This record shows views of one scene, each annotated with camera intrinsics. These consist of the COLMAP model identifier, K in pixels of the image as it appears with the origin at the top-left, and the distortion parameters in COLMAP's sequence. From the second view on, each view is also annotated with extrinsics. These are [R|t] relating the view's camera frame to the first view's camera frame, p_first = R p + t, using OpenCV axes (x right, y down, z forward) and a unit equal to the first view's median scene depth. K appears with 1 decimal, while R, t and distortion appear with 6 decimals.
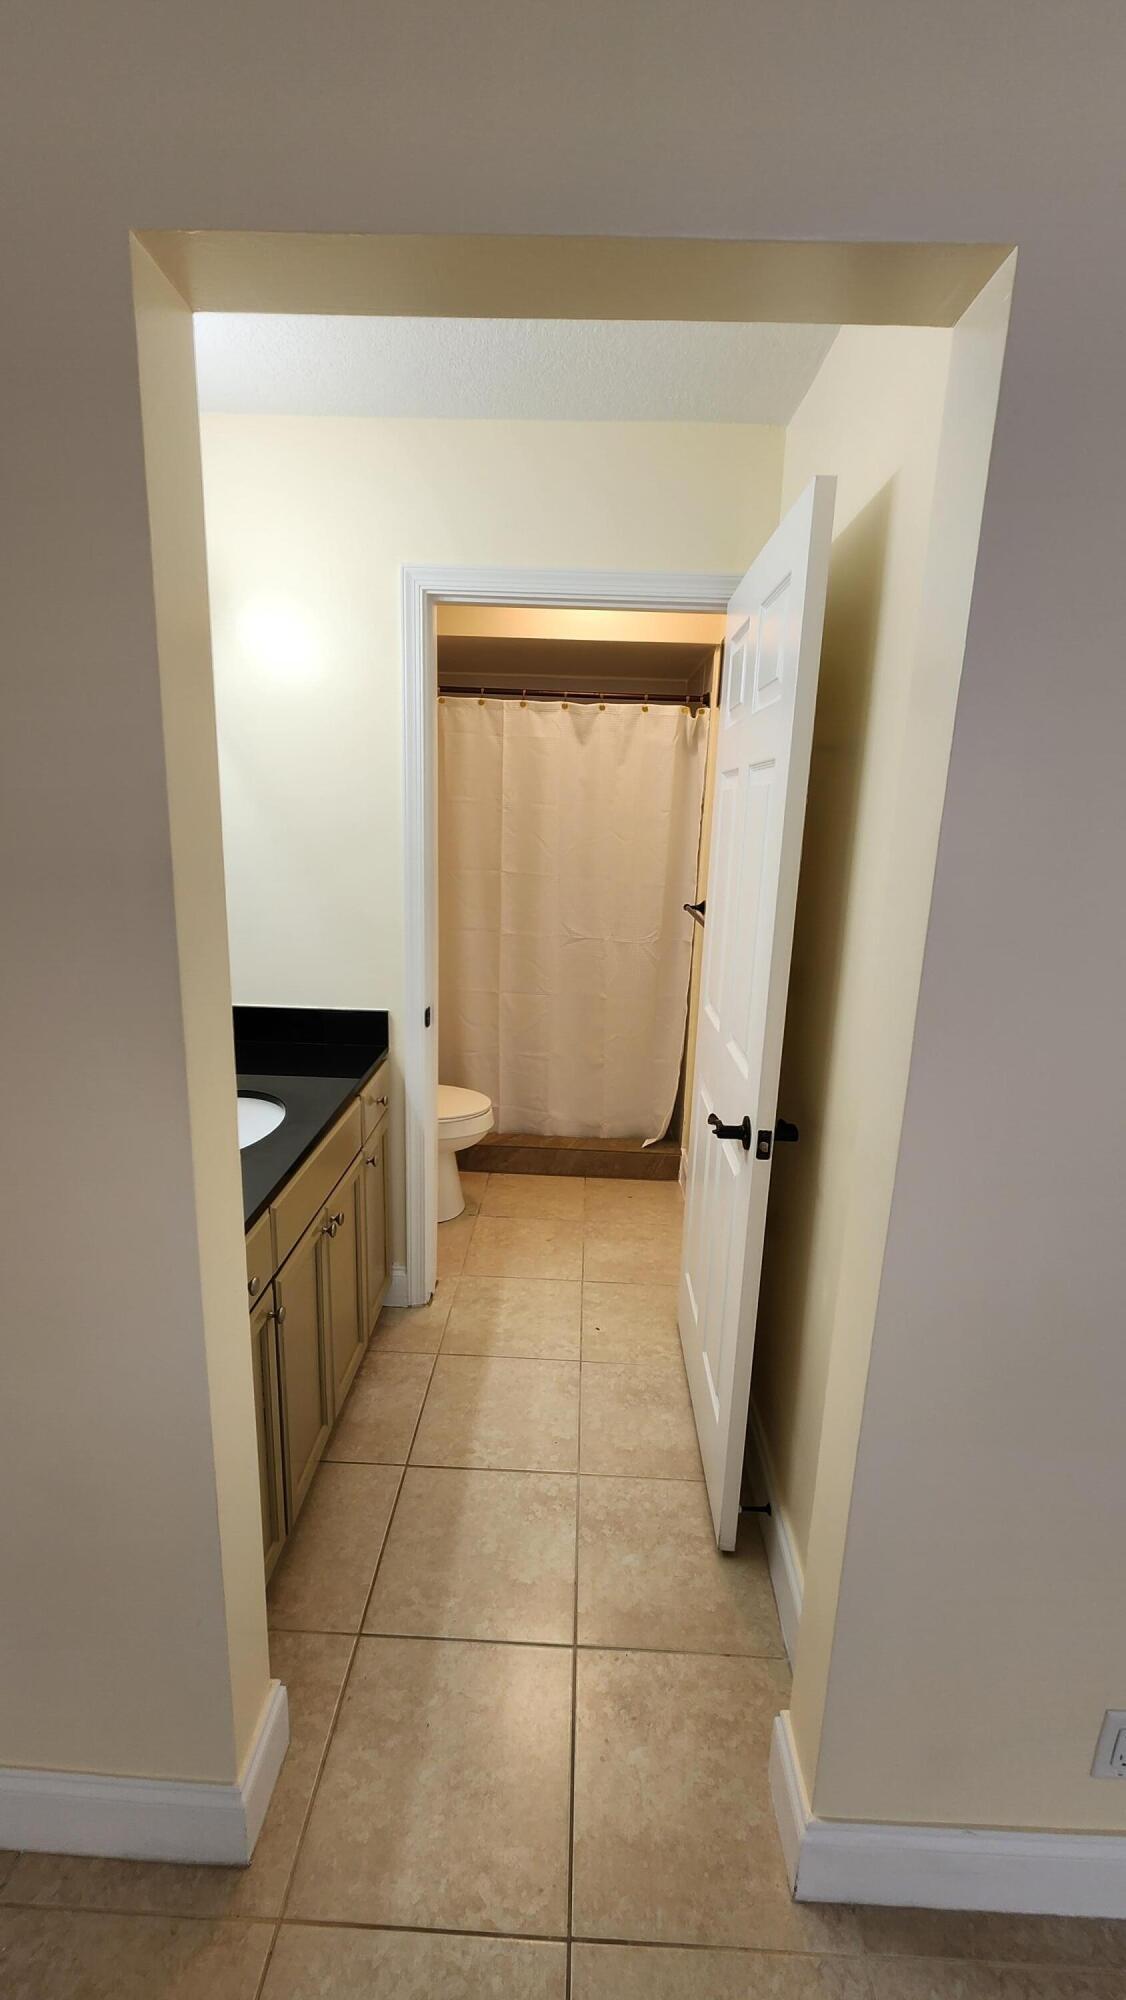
lens RADIAL K [[822.7, 0, 559.6], [0, 822.7, 994.0], [0, 0, 1]] dist [0.001118, -0.000232]
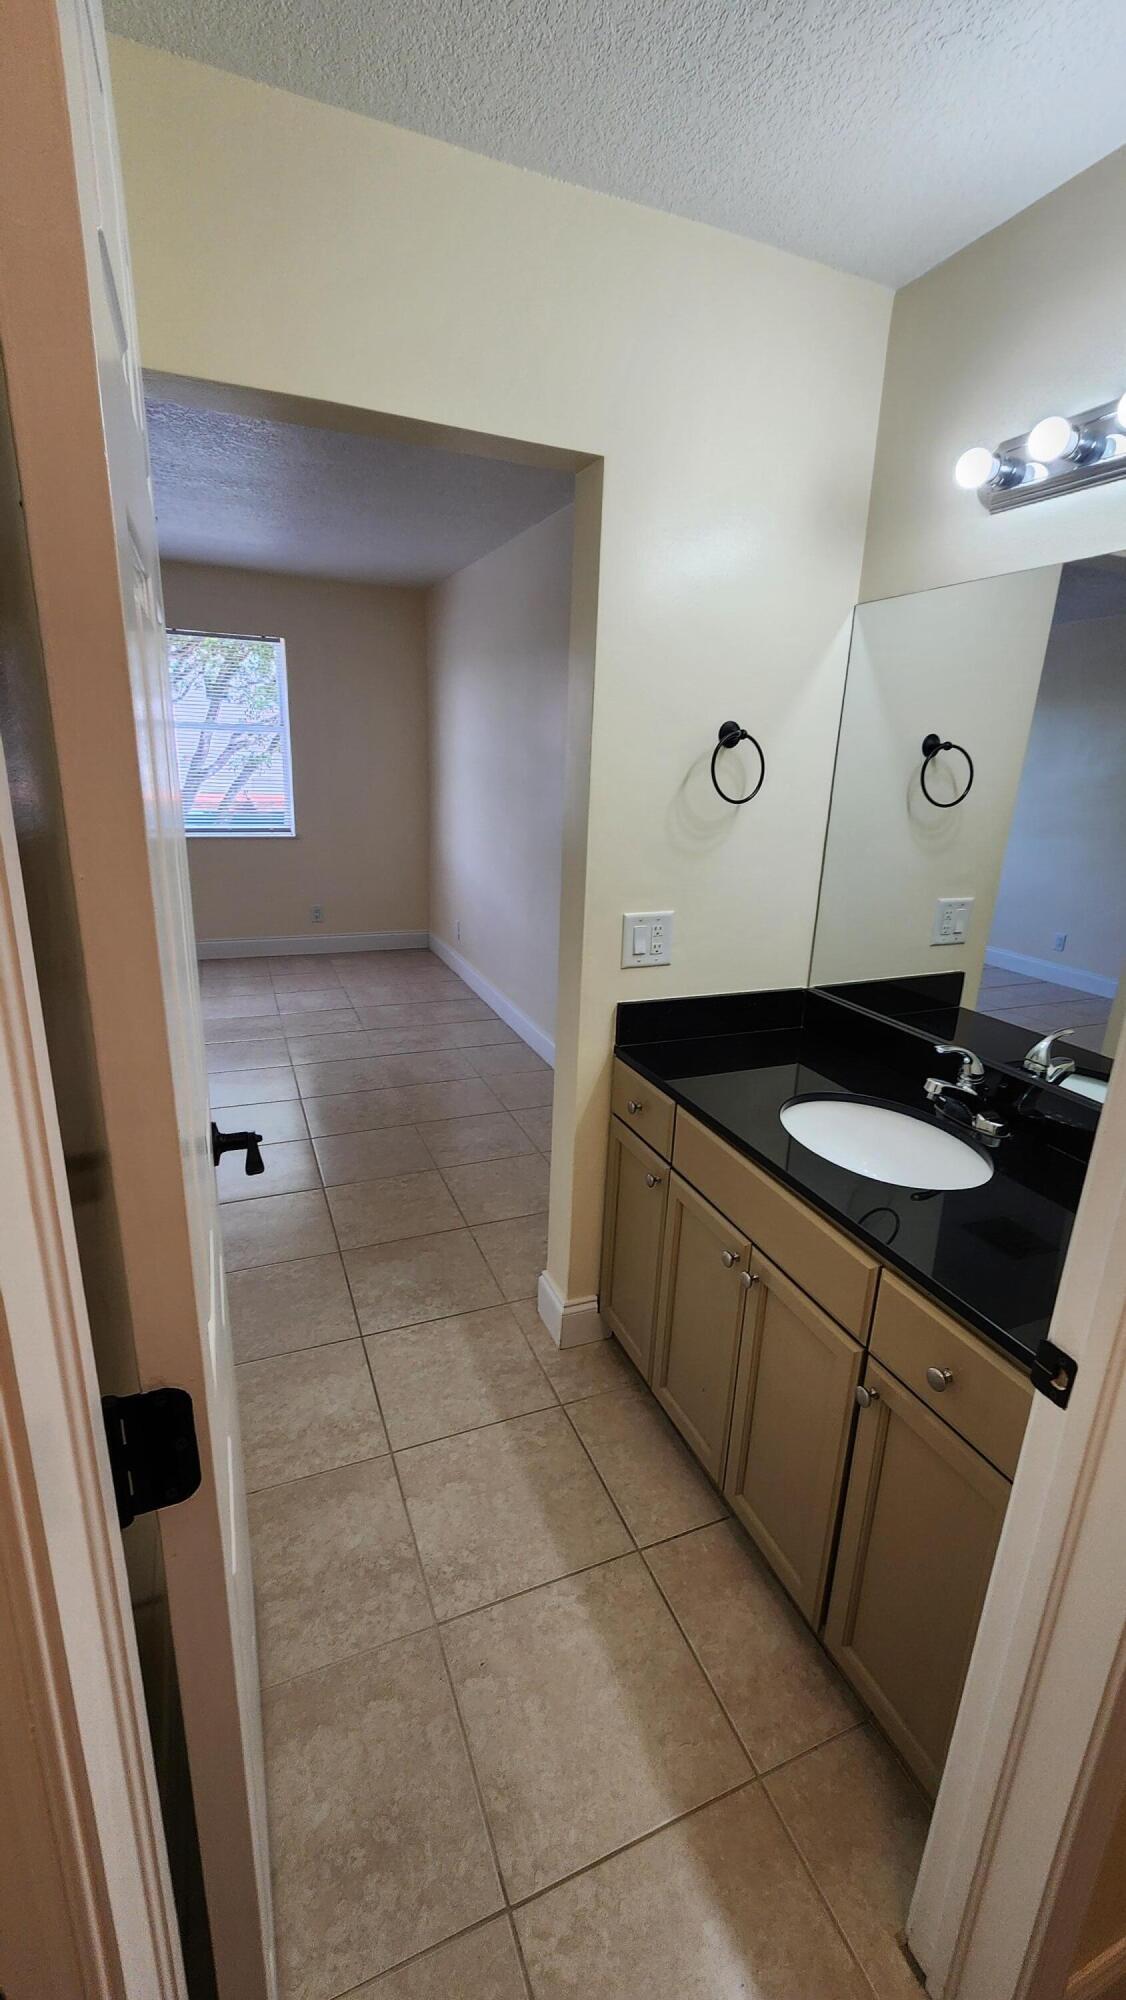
lens RADIAL K [[822.7, 0, 569.5], [0, 822.7, 995.4], [0, 0, 1]] dist [0.001118, -0.000232]
pose [[-0.904119, 0.048631, -0.424504, 0.201059], [-0.168499, 0.872408, 0.458816, -0.284715], [0.392654, 0.486353, -0.780566, 1.326247]]
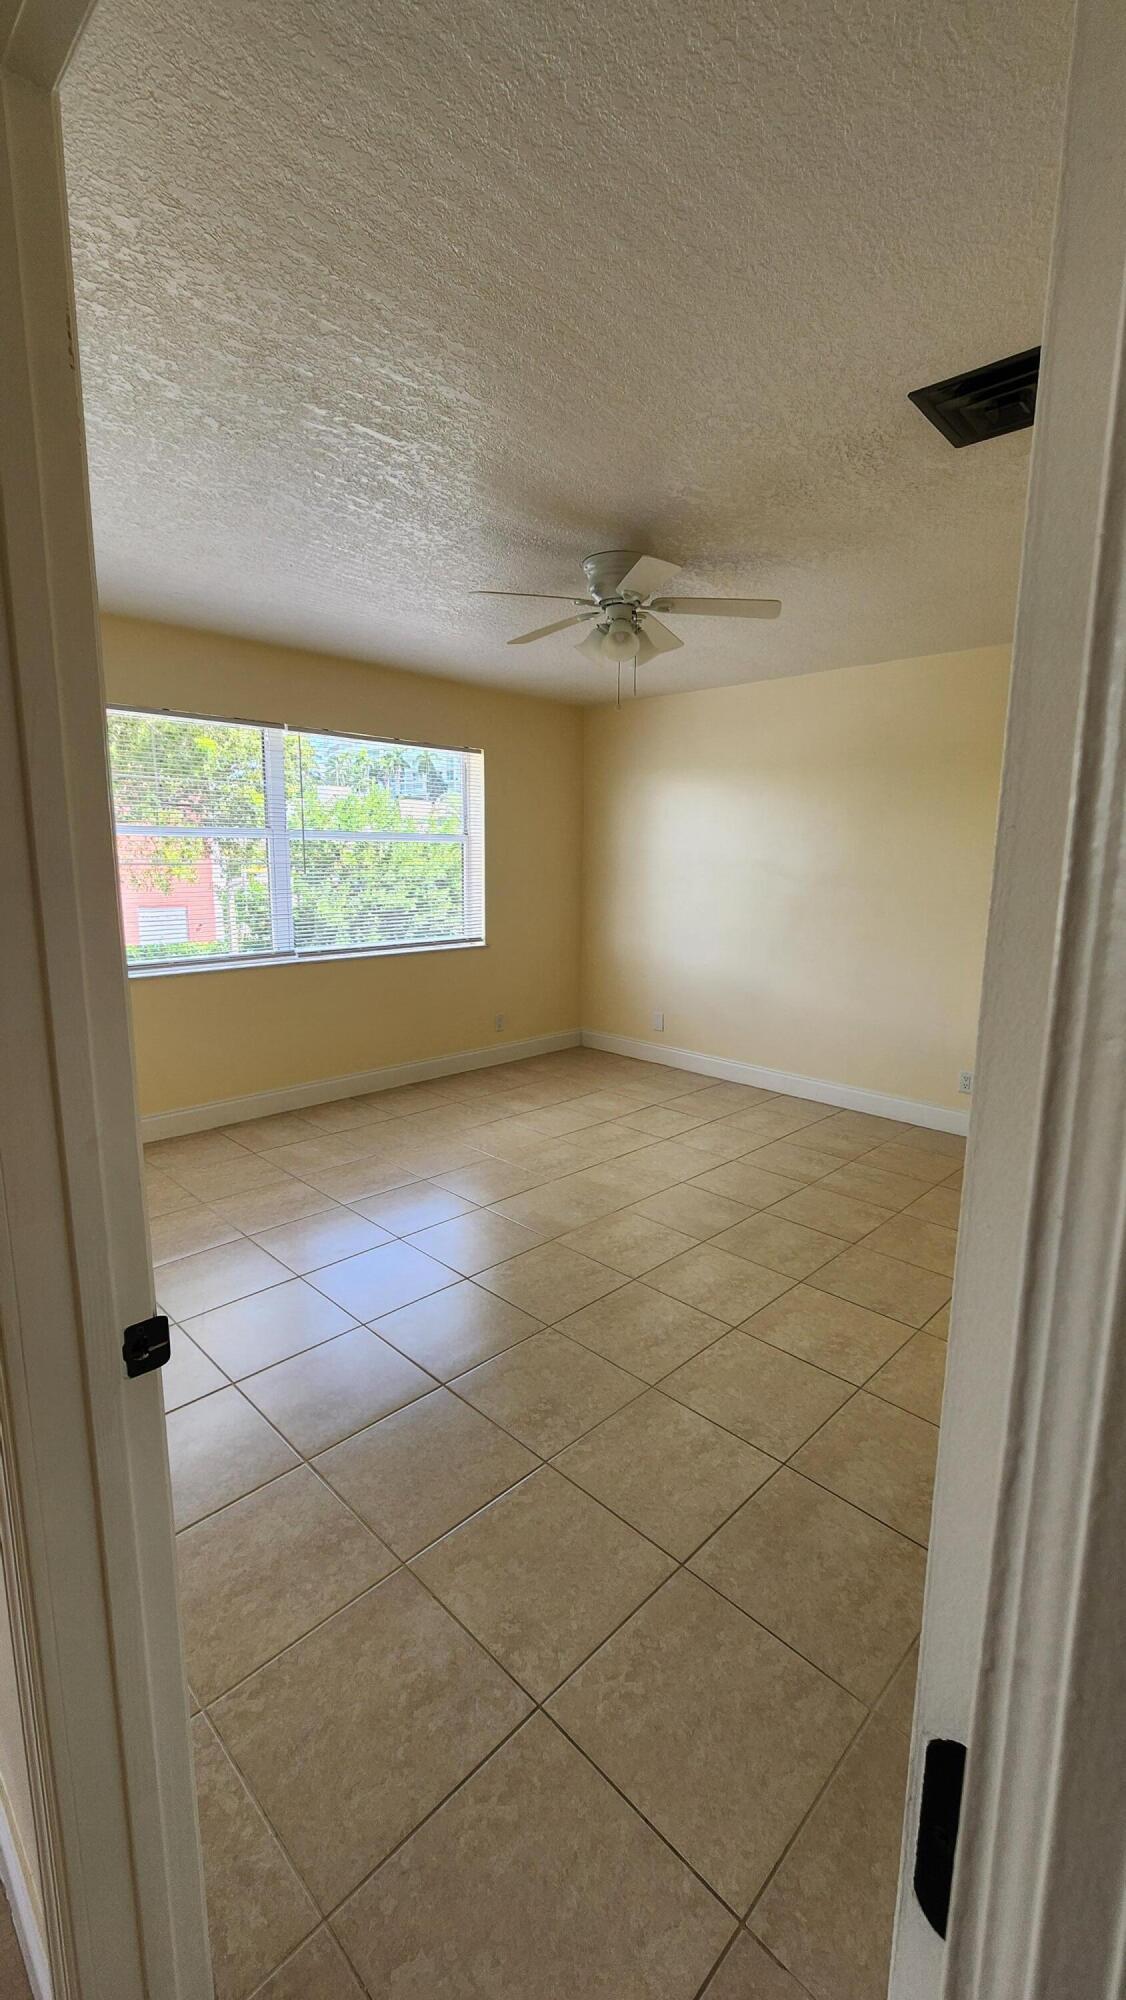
lens RADIAL K [[822.7, 0, 556.0], [0, 822.7, 999.8], [0, 0, 1]] dist [0.001118, -0.000232]
pose [[-0.683506, 0.083807, -0.725118, 1.706822], [-0.199812, 0.933963, 0.296290, 0.010148], [0.702065, 0.347403, -0.621624, 0.402176]]
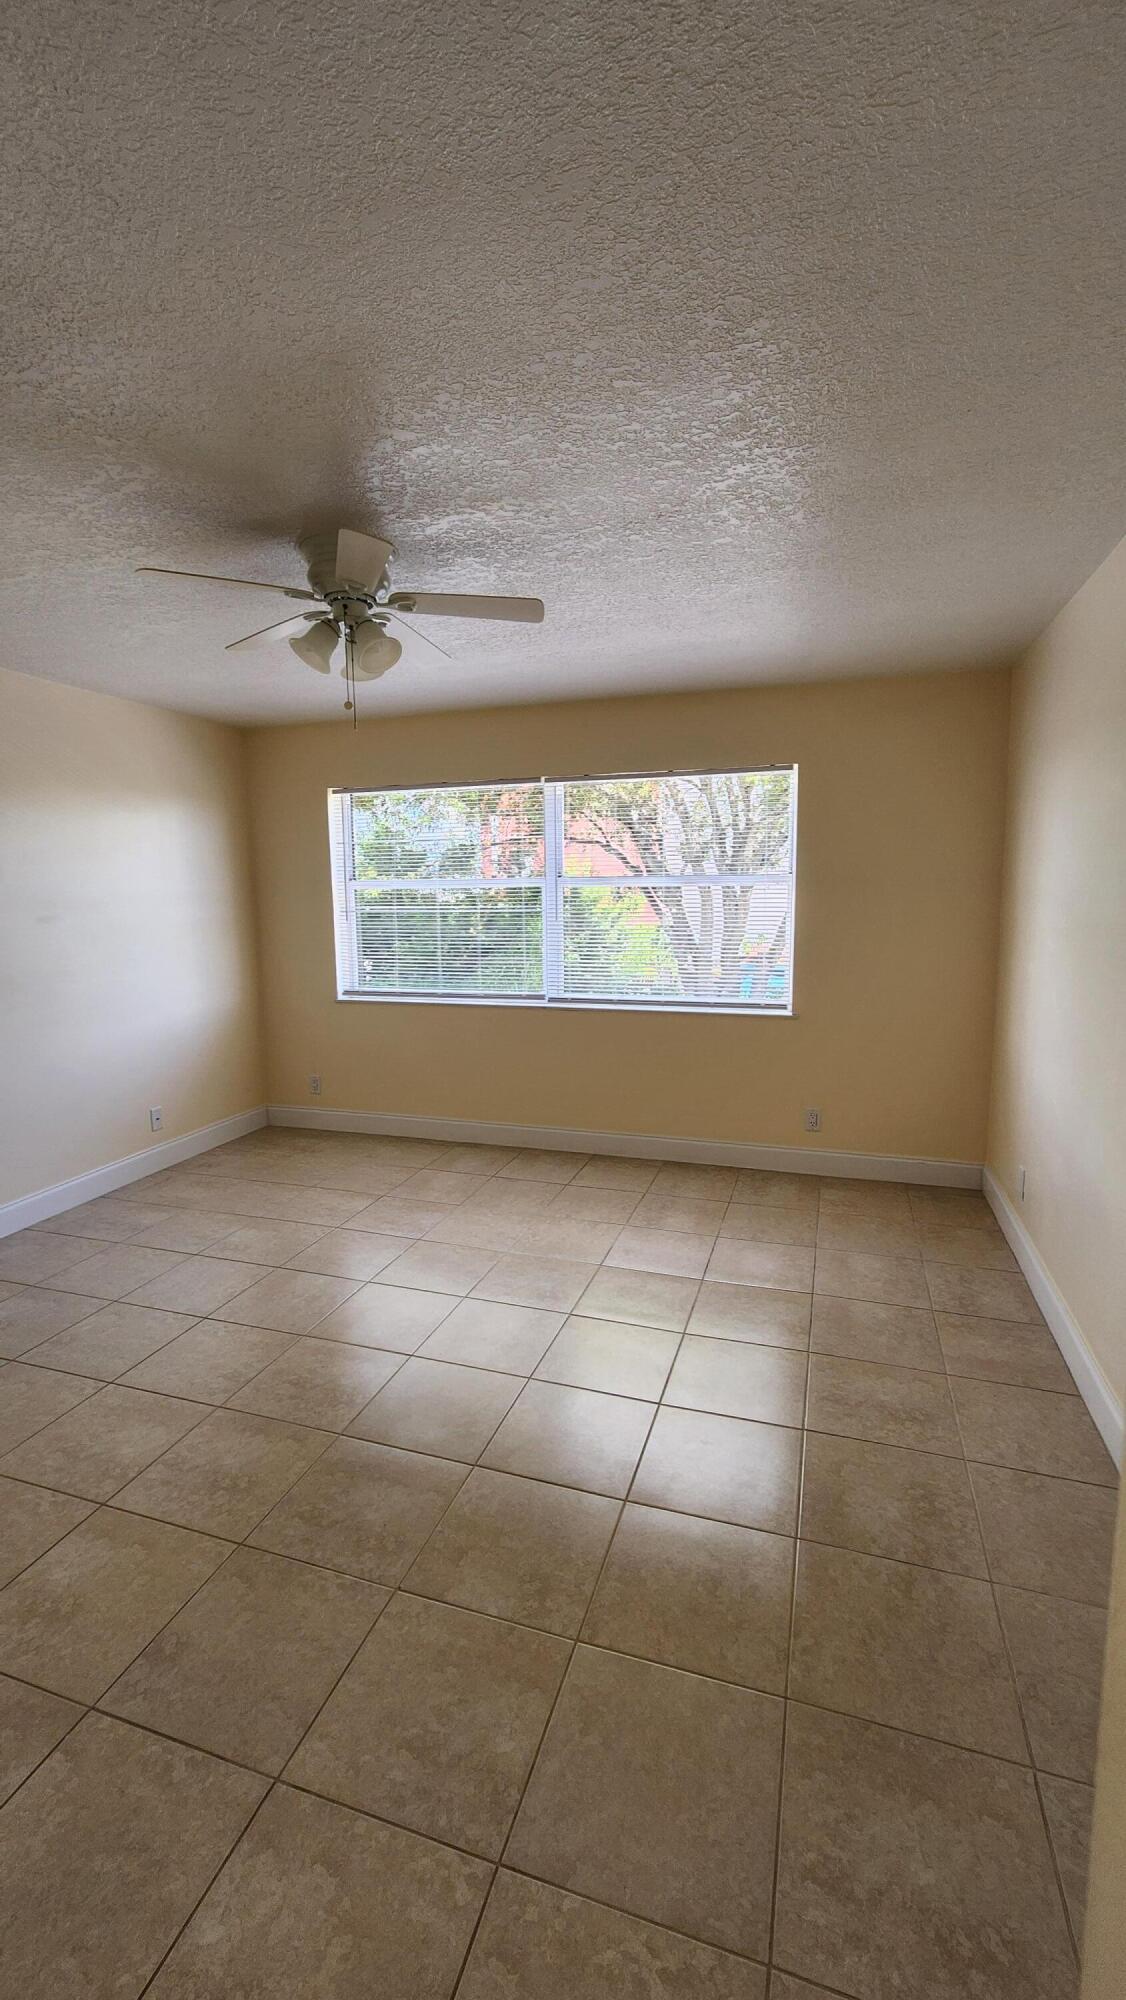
lens RADIAL K [[822.7, 0, 561.8], [0, 822.7, 1004.1], [0, 0, 1]] dist [0.001118, -0.000232]
pose [[-0.959728, -0.065063, 0.273292, -0.188508], [0.038440, 0.933247, 0.357172, -0.106568], [-0.278287, 0.353294, -0.893163, 0.511213]]
